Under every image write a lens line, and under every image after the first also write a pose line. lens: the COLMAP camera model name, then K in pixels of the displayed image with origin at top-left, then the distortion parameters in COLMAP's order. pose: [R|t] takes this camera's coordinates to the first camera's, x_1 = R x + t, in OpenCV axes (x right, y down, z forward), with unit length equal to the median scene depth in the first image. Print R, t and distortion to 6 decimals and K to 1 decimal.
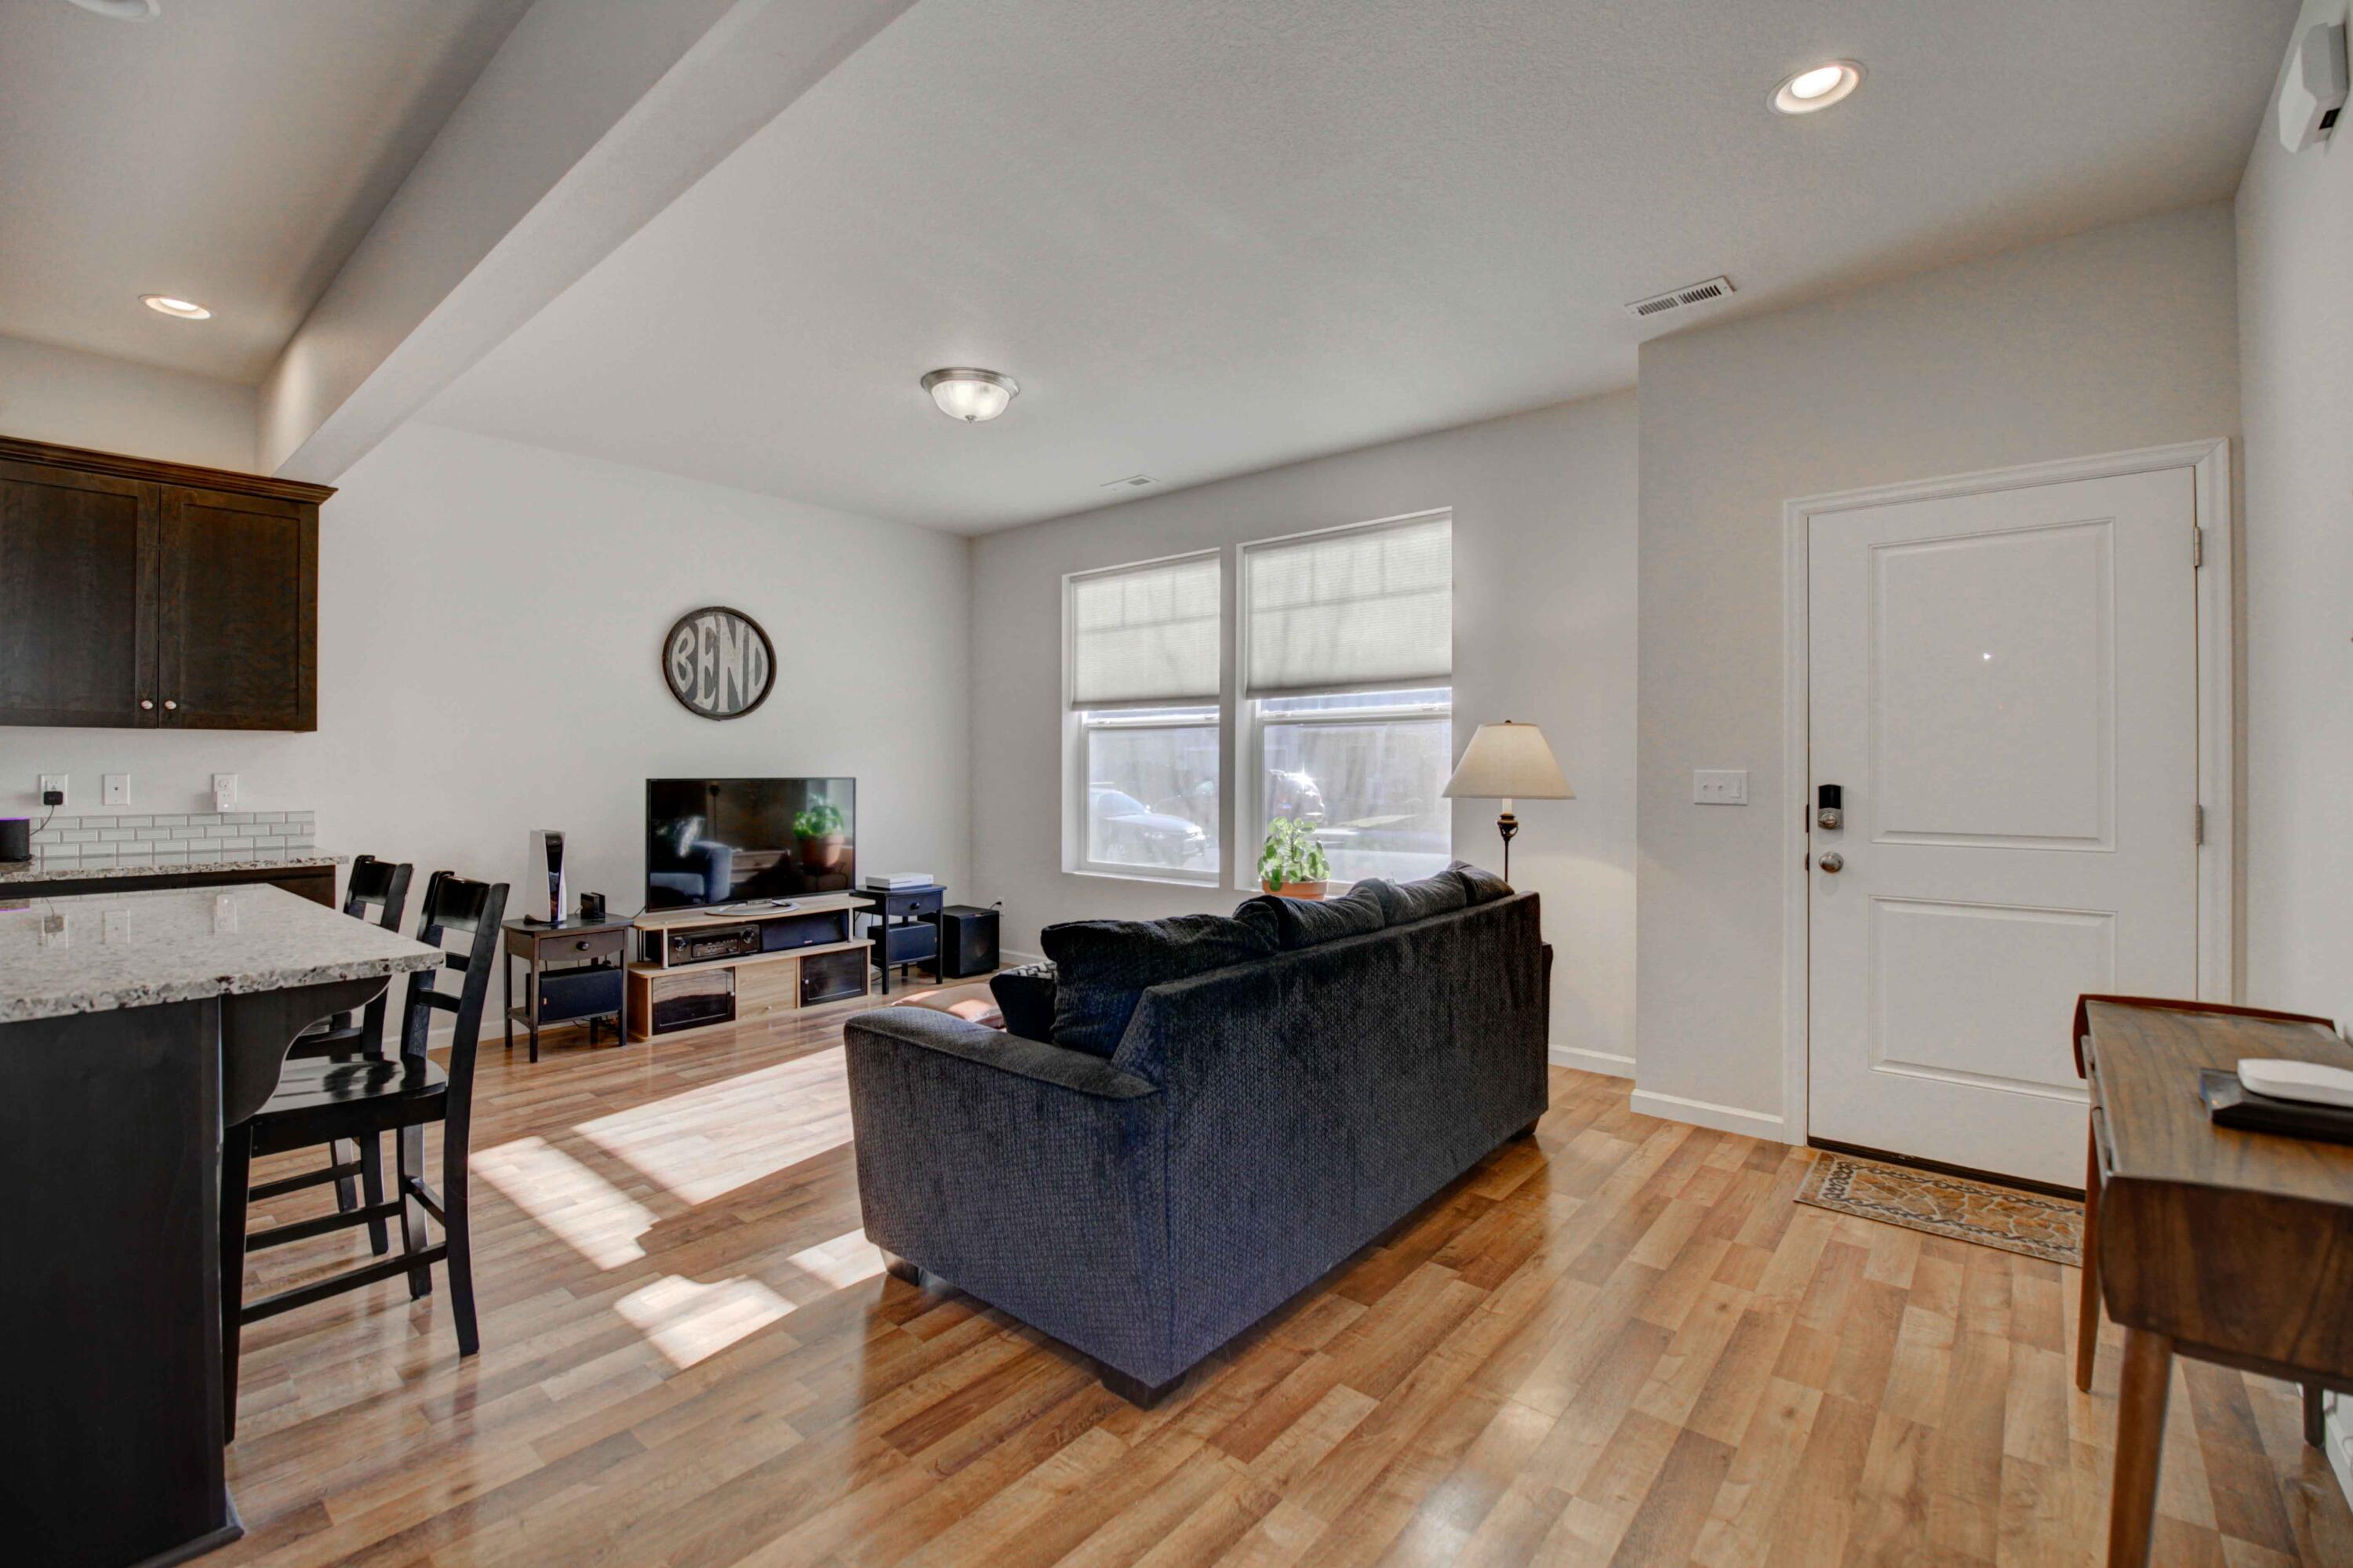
lens RADIAL K [[1014.8, 0, 1174.8], [0, 1014.8, 765.3], [0, 0, 1]] dist [-0.001749, -0.011074]
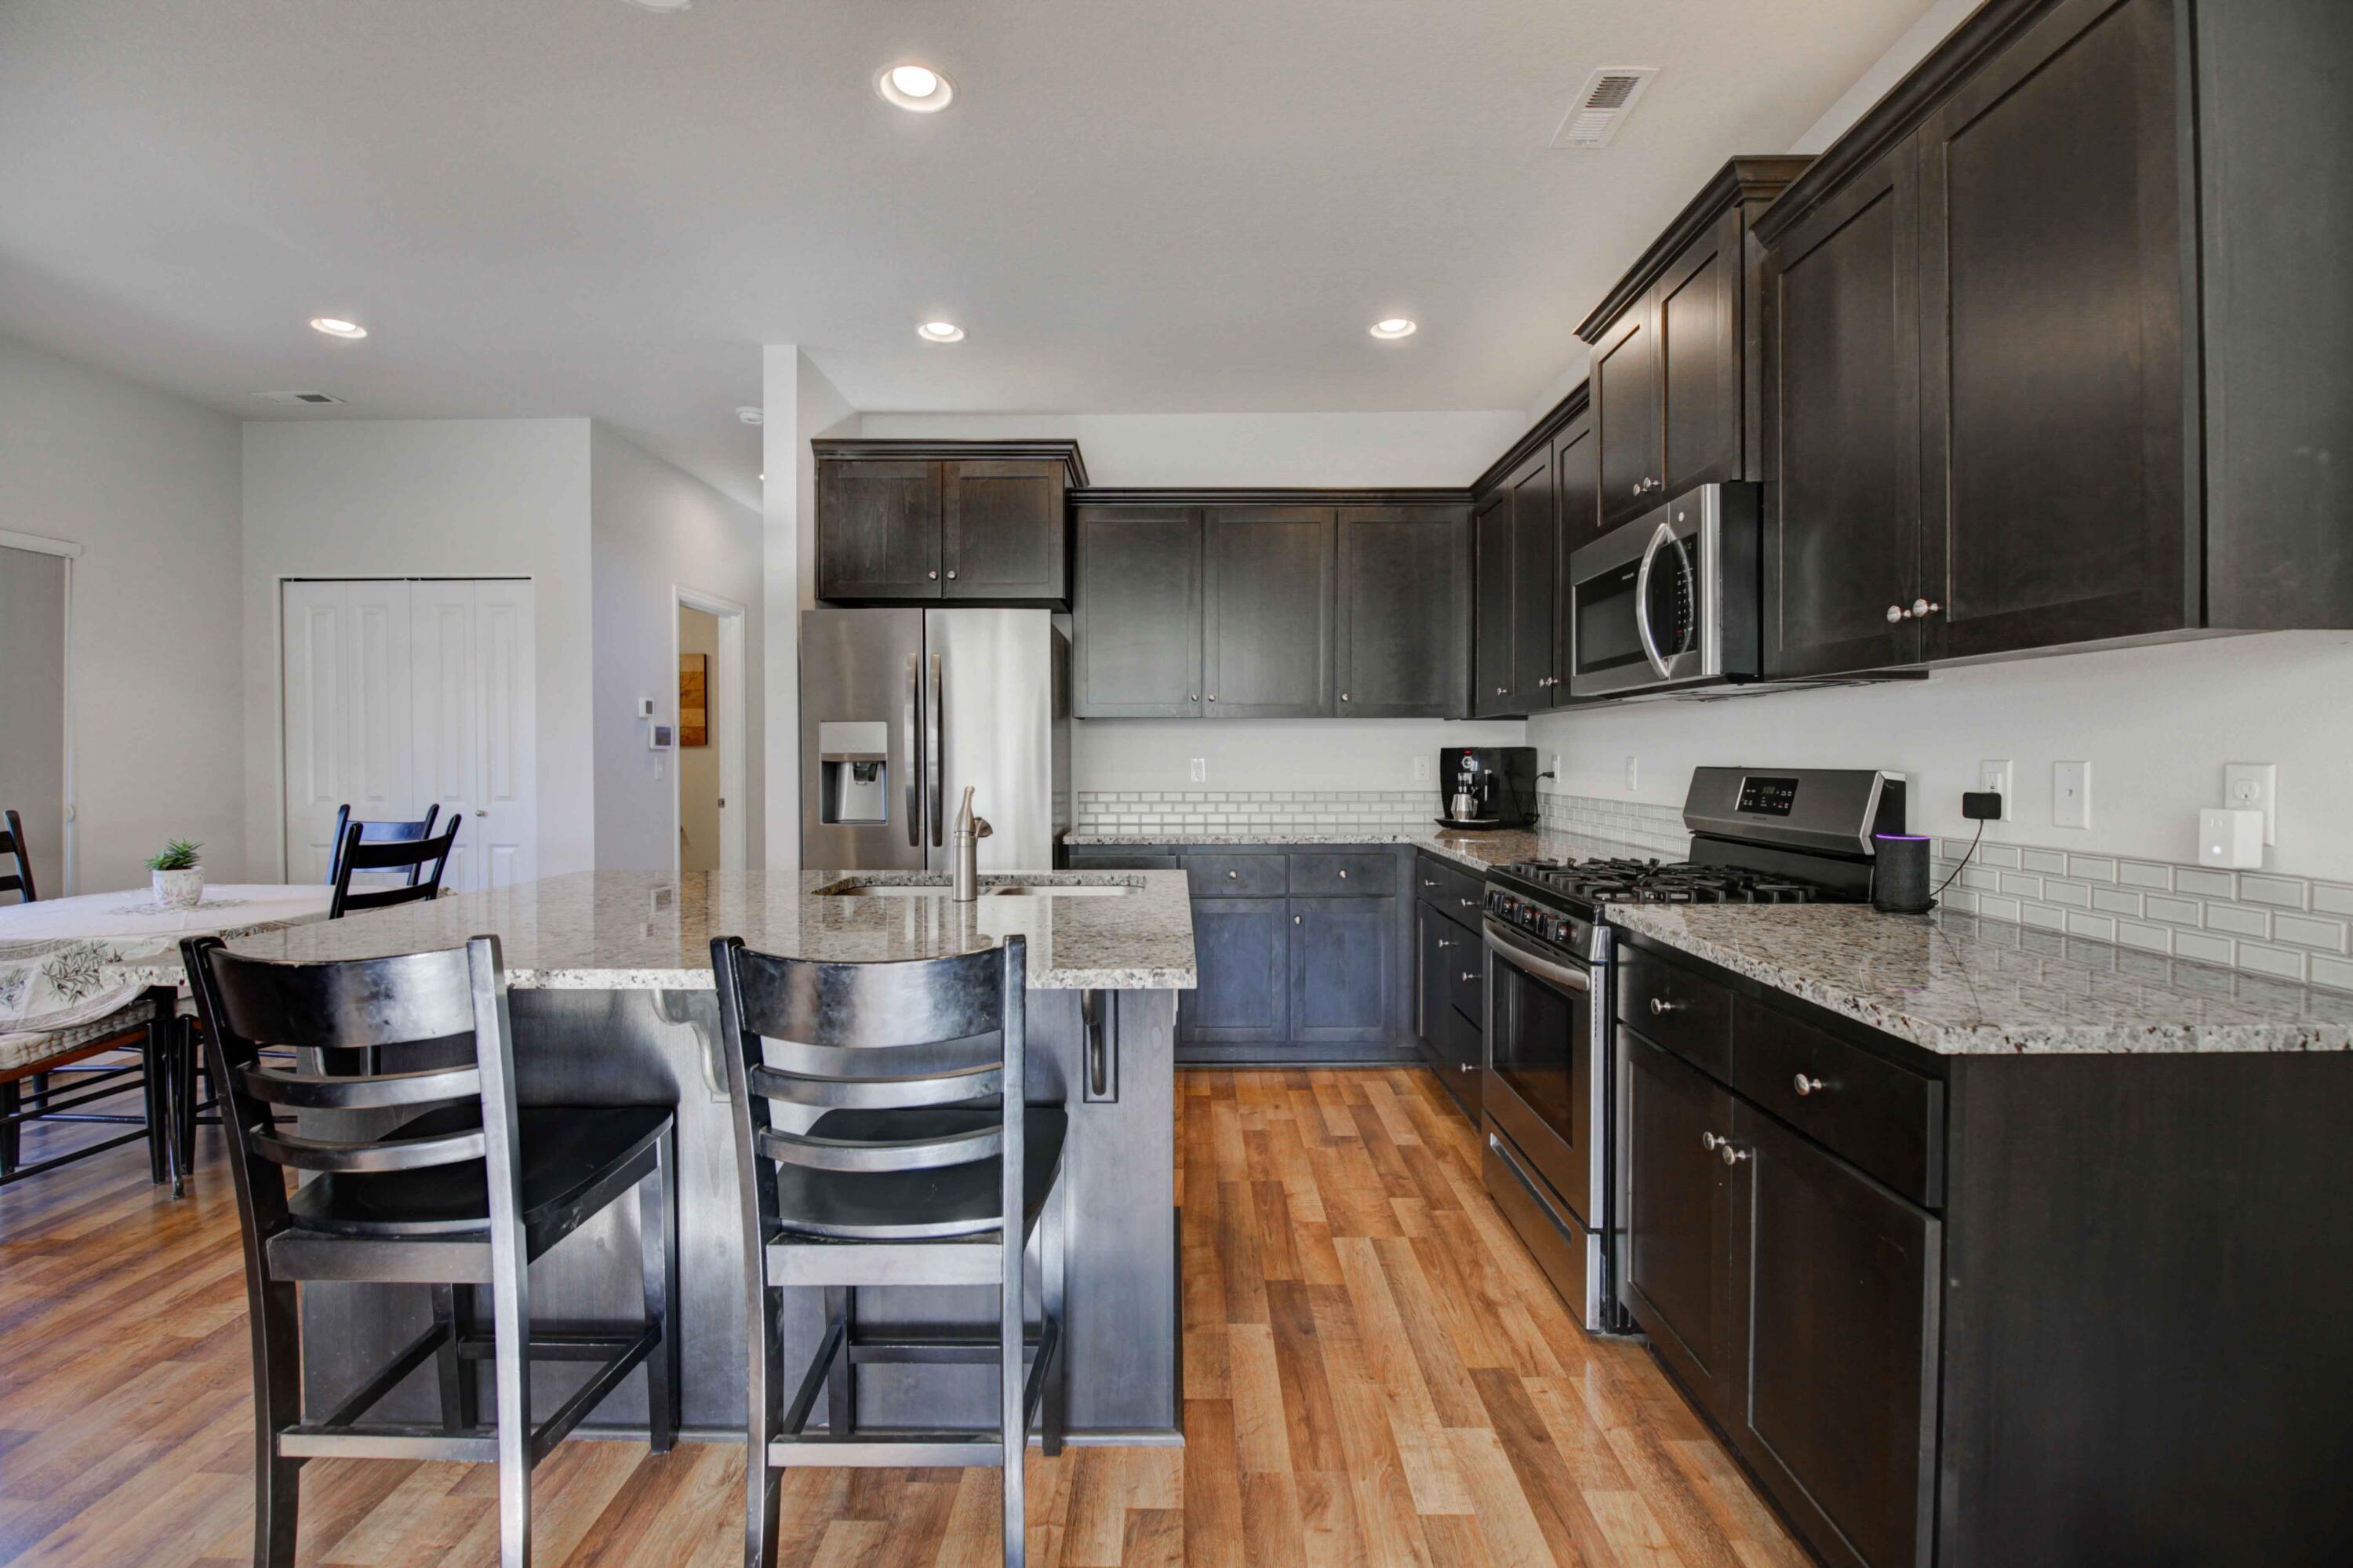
lens RADIAL K [[1015.3, 0, 1164.0], [0, 1015.3, 756.8], [0, 0, 1]] dist [0.000010, -0.008694]
pose [[-0.776086, 0.003990, -0.630615, -0.351194], [0.002535, 0.999992, 0.003208, 0.003402], [0.630622, 0.000891, -0.776090, 0.885161]]
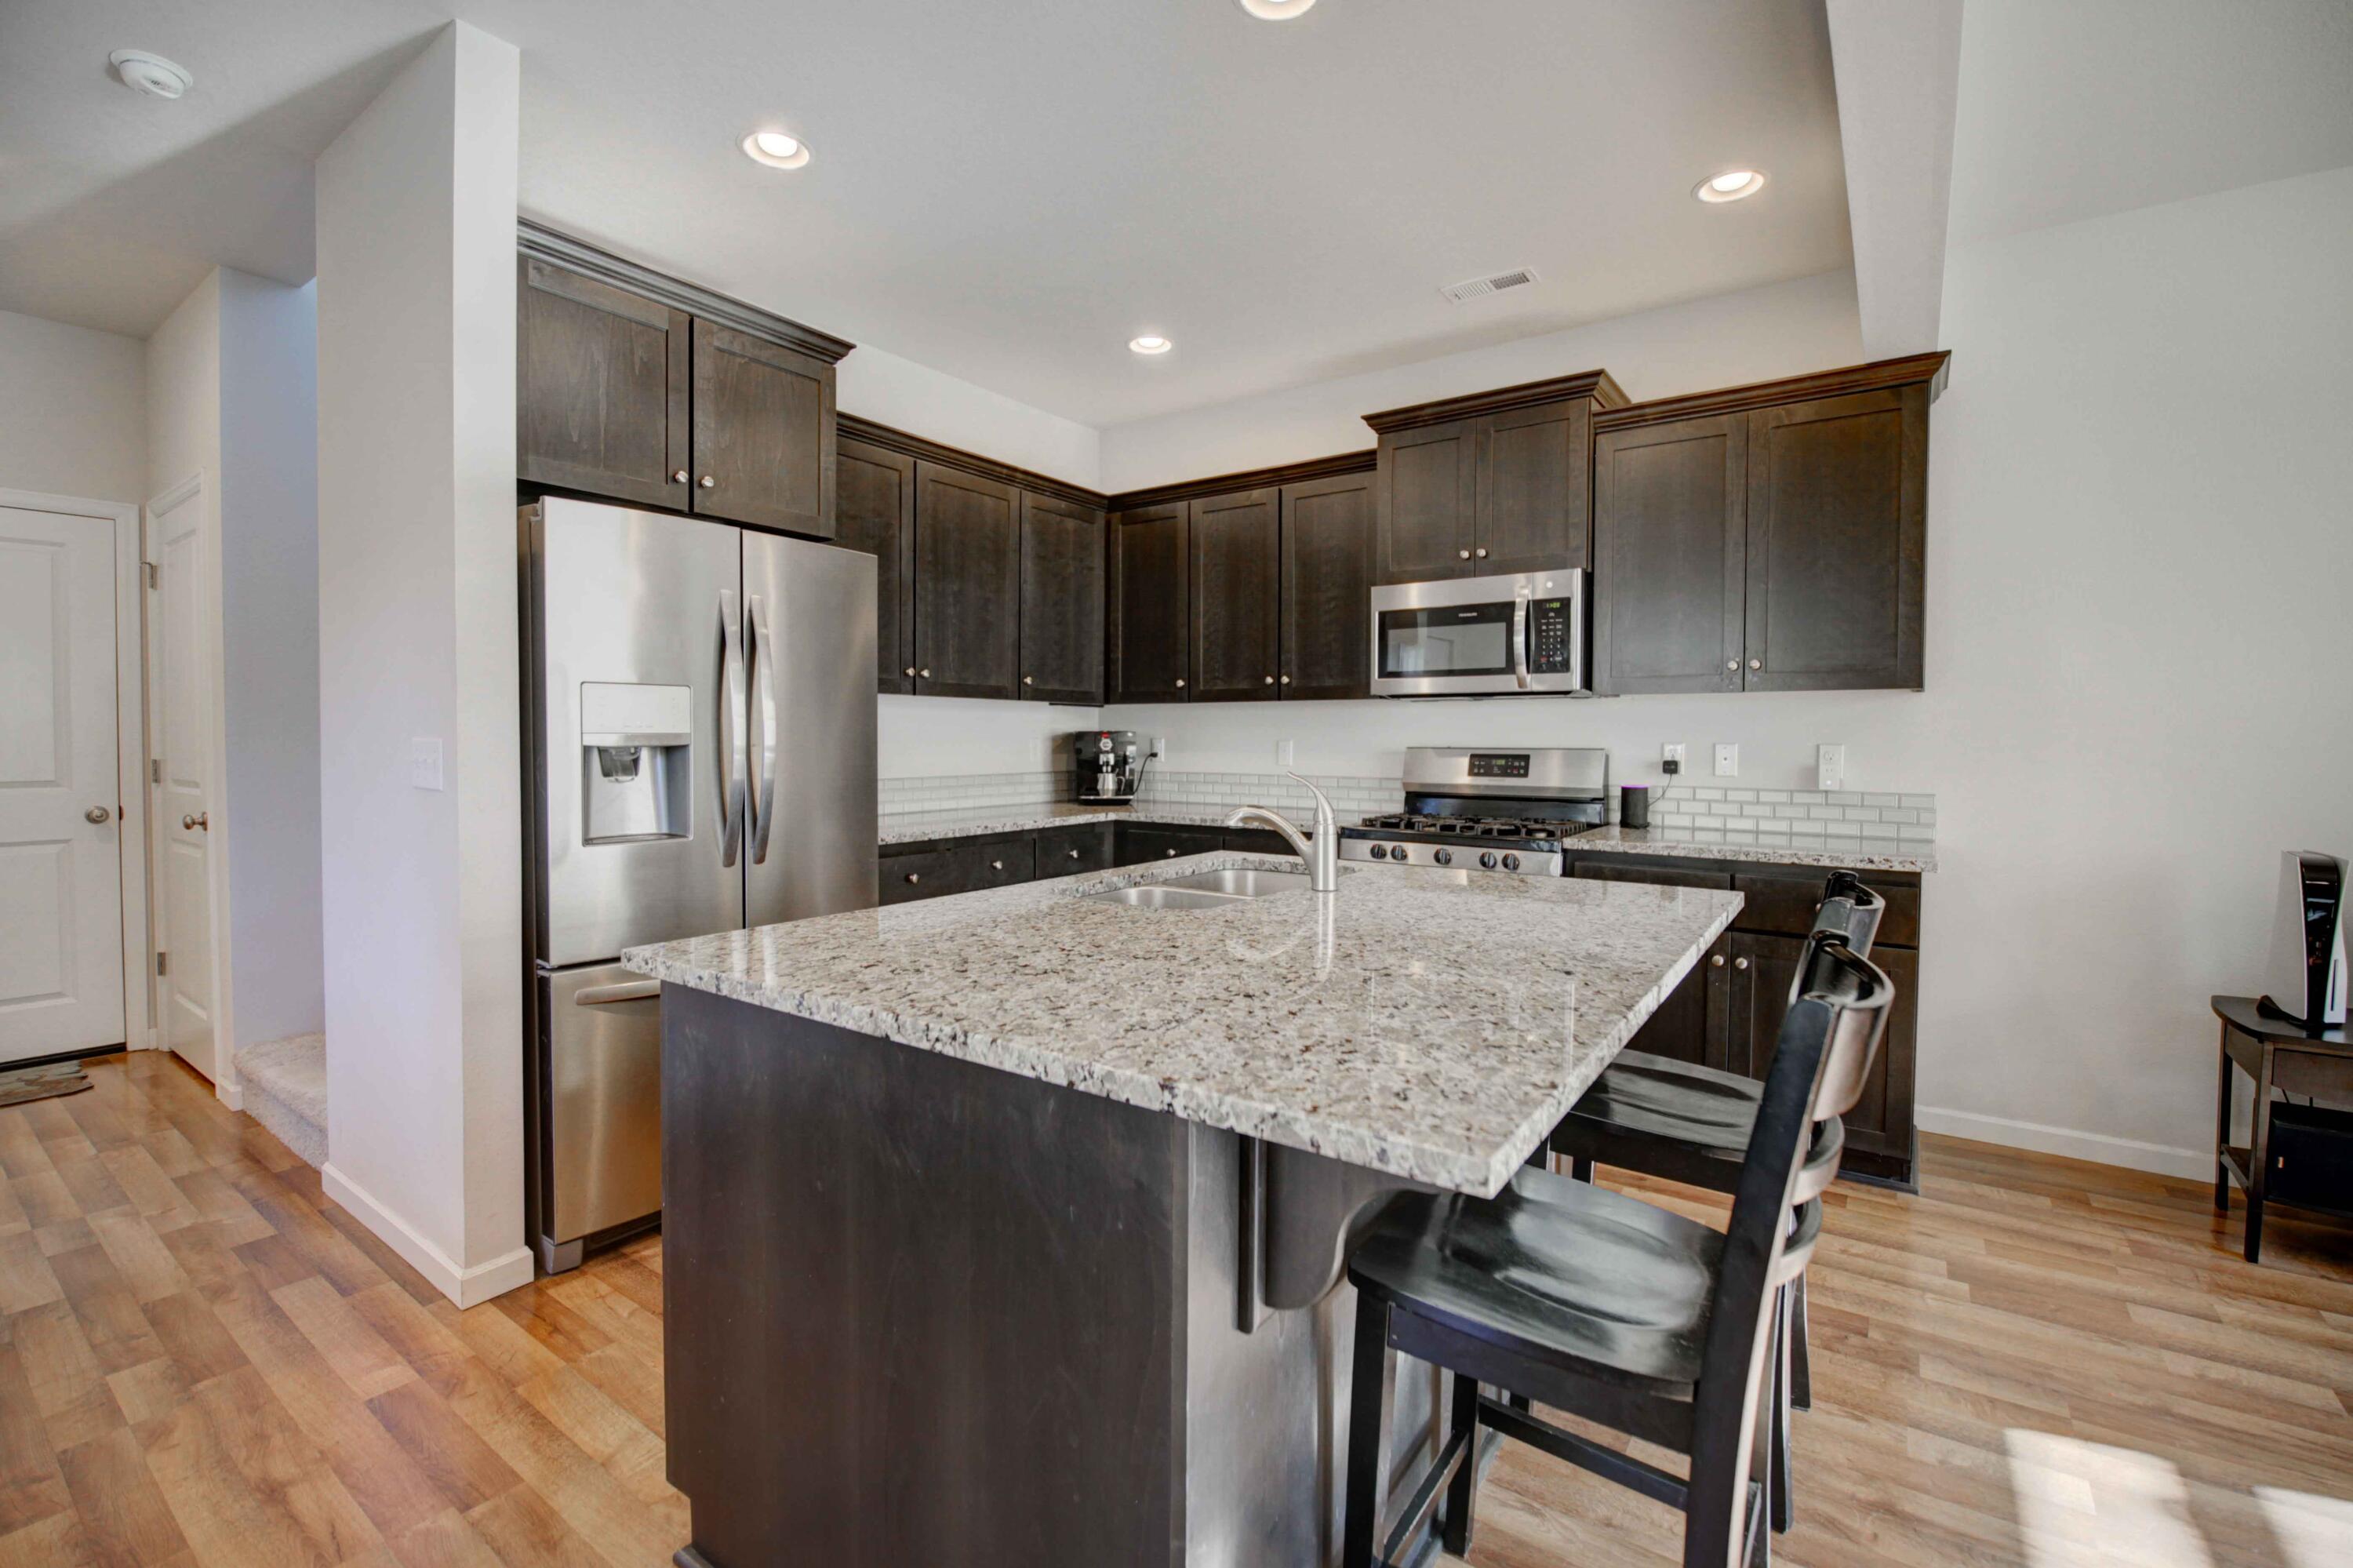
lens RADIAL K [[1014.8, 0, 1174.8], [0, 1014.8, 765.3], [0, 0, 1]] dist [-0.001749, -0.011074]
pose [[0.075055, 0.029705, -0.996737, -0.125074], [-0.003079, 0.999558, 0.029558, 0.002358], [0.997175, 0.000850, 0.075114, 0.335508]]
